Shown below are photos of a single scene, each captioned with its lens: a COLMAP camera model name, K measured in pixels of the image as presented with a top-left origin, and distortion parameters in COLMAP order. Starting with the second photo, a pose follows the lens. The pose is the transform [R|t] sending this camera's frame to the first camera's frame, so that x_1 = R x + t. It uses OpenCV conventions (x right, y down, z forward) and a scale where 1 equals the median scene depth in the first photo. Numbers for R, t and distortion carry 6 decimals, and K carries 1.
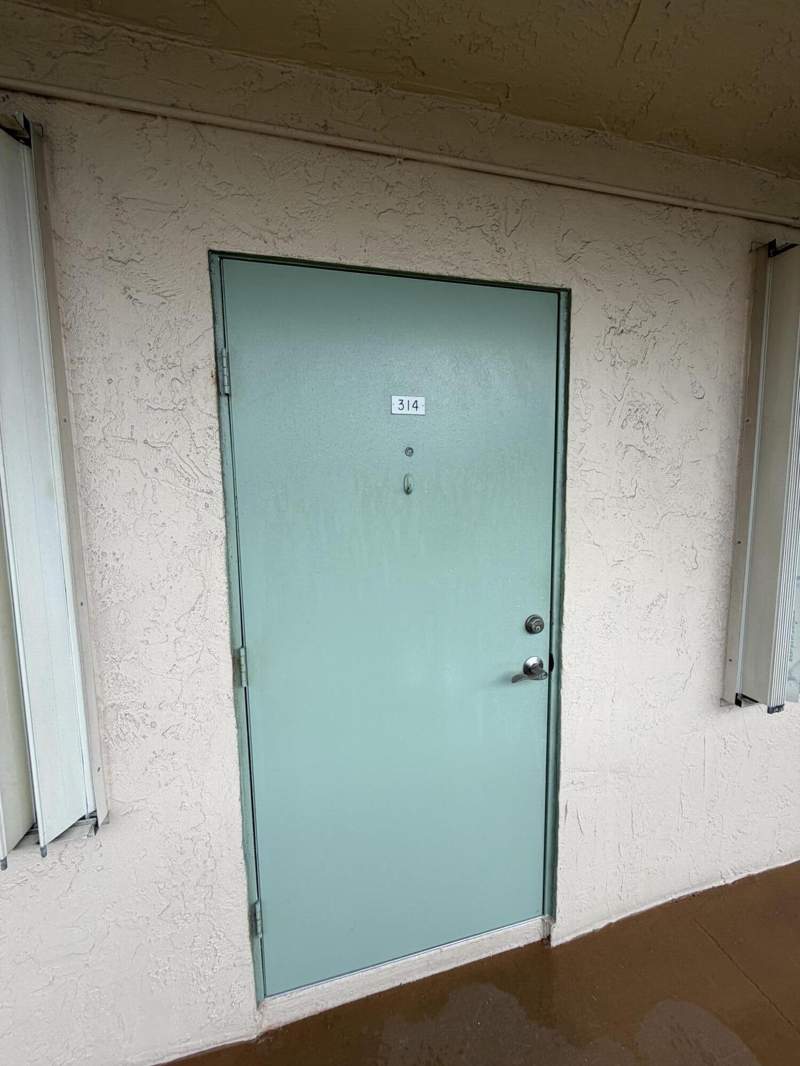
lens RADIAL K [[429.1, 0, 403.9], [0, 429.1, 531.3], [0, 0, 1]] dist [-0.000049, 0.000059]
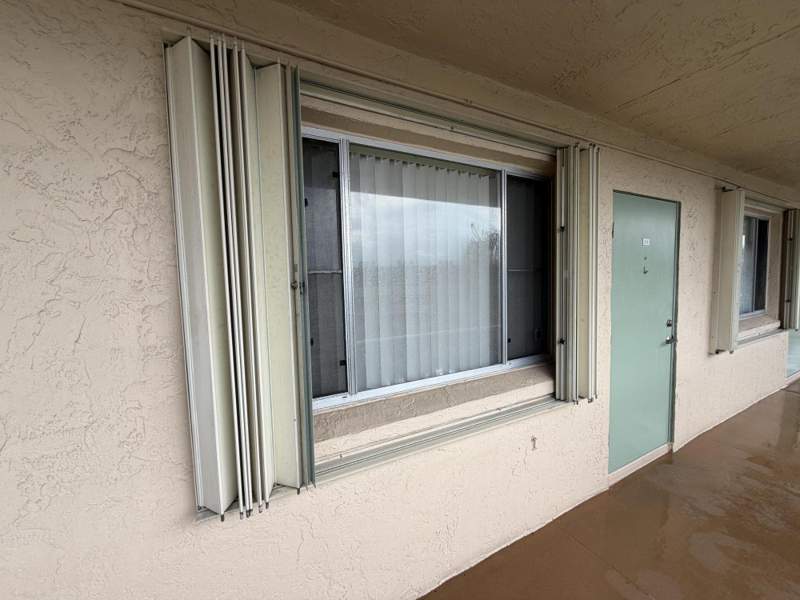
lens RADIAL K [[322.0, 0, 397.0], [0, 322.0, 302.2], [0, 0, 1]] dist [-0.000049, 0.000059]
pose [[0.972251, -0.027200, 0.232356, -1.772965], [0.038440, 0.998292, -0.043983, 0.109884], [-0.230762, 0.051695, 0.971636, -0.549803]]
